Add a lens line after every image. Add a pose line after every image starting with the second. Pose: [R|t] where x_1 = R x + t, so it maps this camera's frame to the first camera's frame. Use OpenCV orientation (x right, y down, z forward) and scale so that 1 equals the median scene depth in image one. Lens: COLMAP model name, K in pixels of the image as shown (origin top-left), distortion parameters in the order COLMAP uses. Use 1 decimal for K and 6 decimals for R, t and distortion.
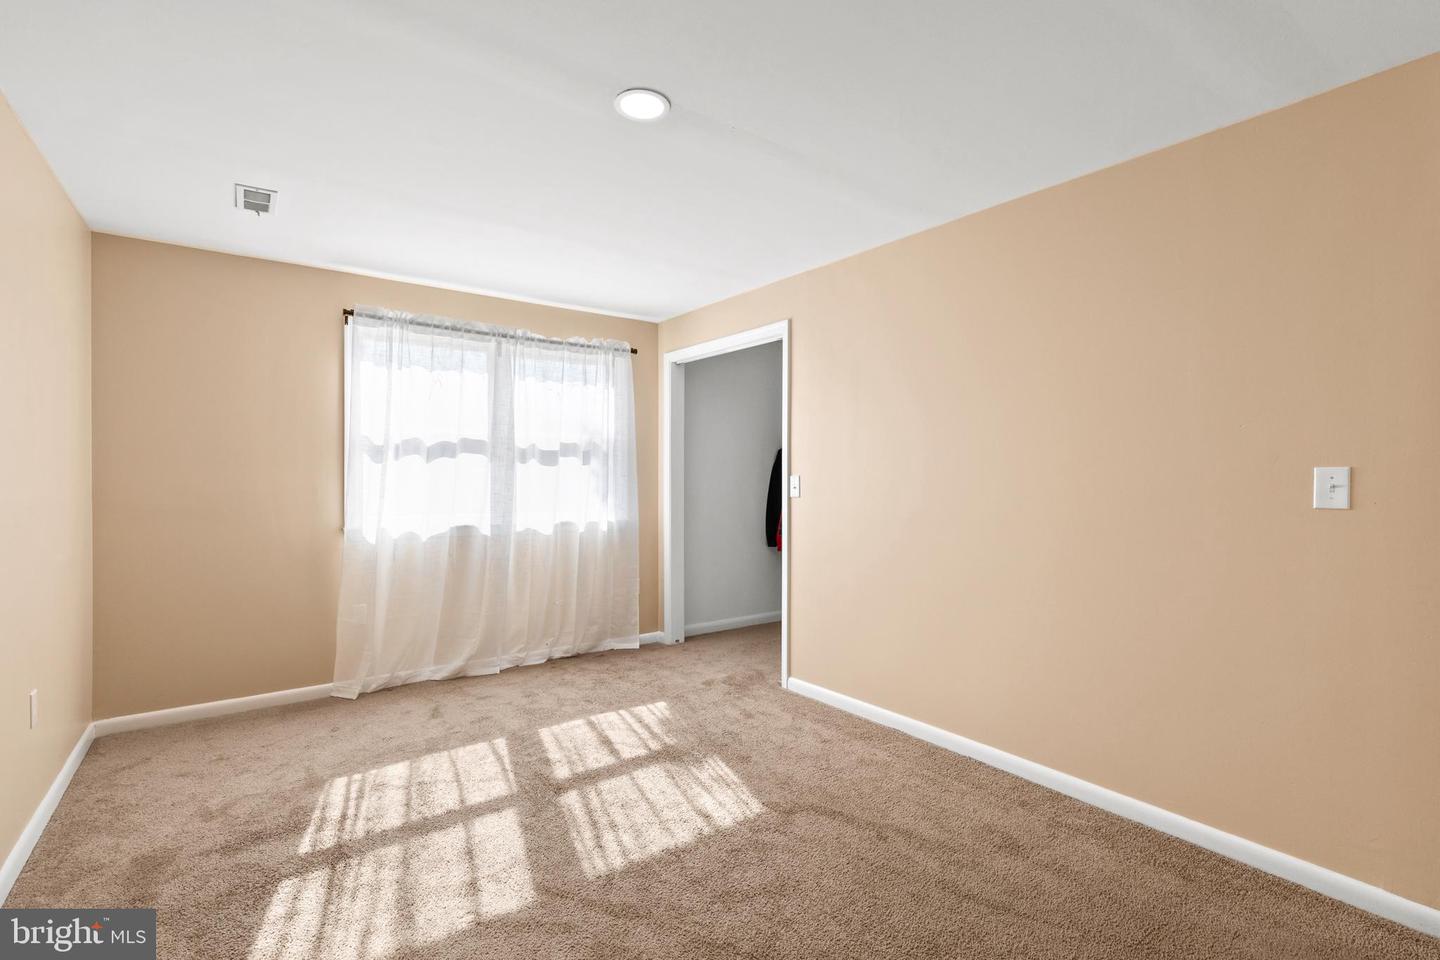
lens RADIAL K [[682.7, 0, 728.3], [0, 682.7, 487.4], [0, 0, 1]] dist [0.001708, 0.000207]
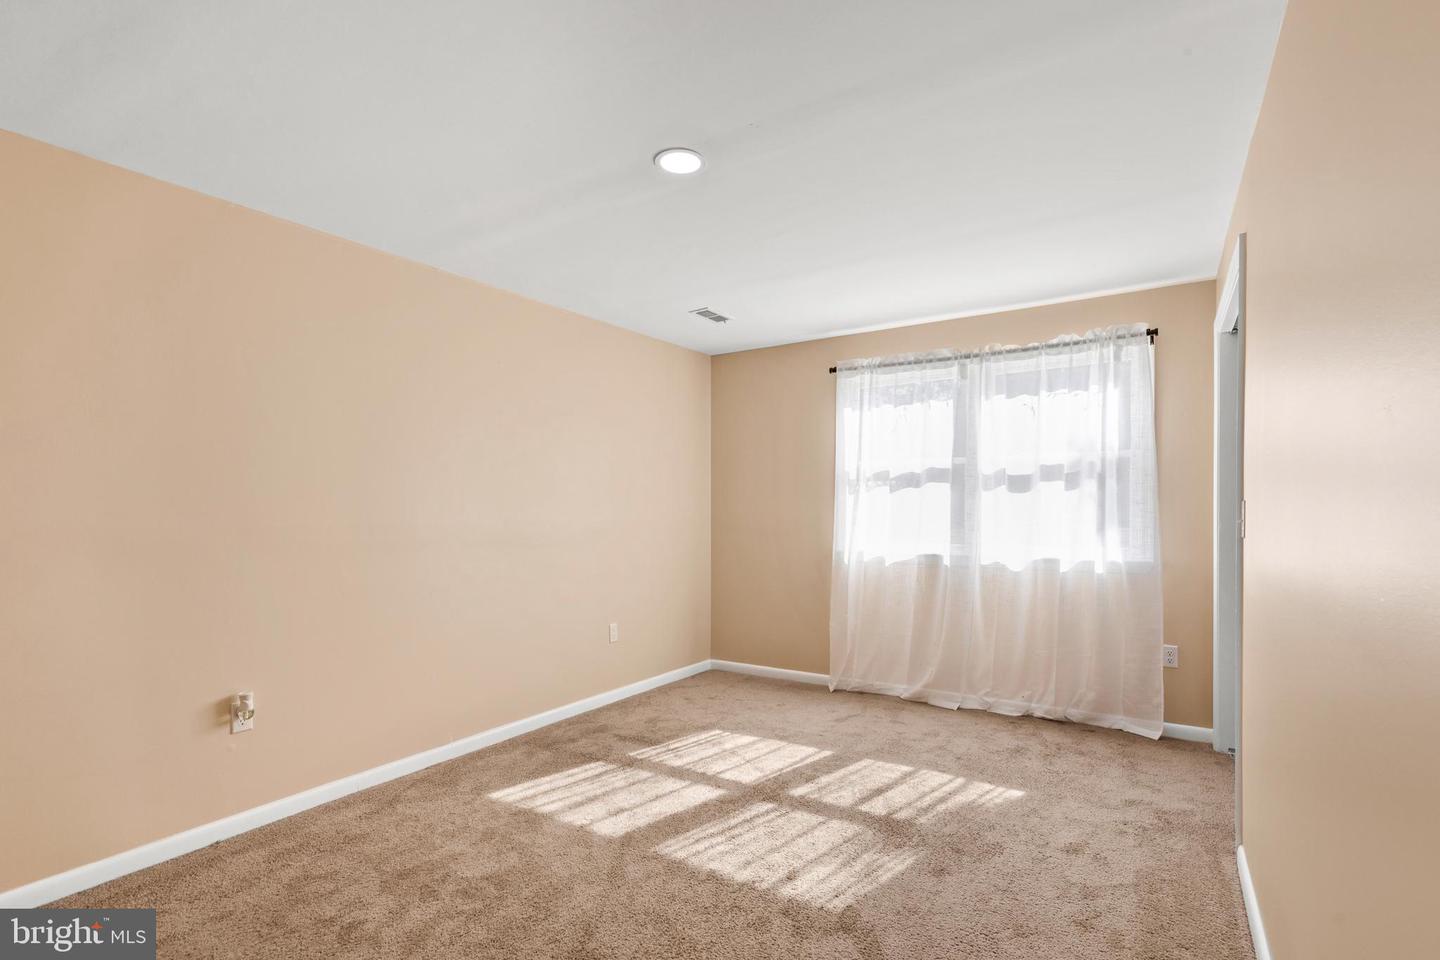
lens RADIAL K [[716.3, 0, 723.7], [0, 716.3, 515.8], [0, 0, 1]] dist [0.002652, 0.000108]
pose [[0.319208, 0.009878, -0.947633, 0.559321], [-0.004861, 0.999950, 0.008785, -0.009075], [0.947672, 0.001802, 0.319240, 0.400057]]
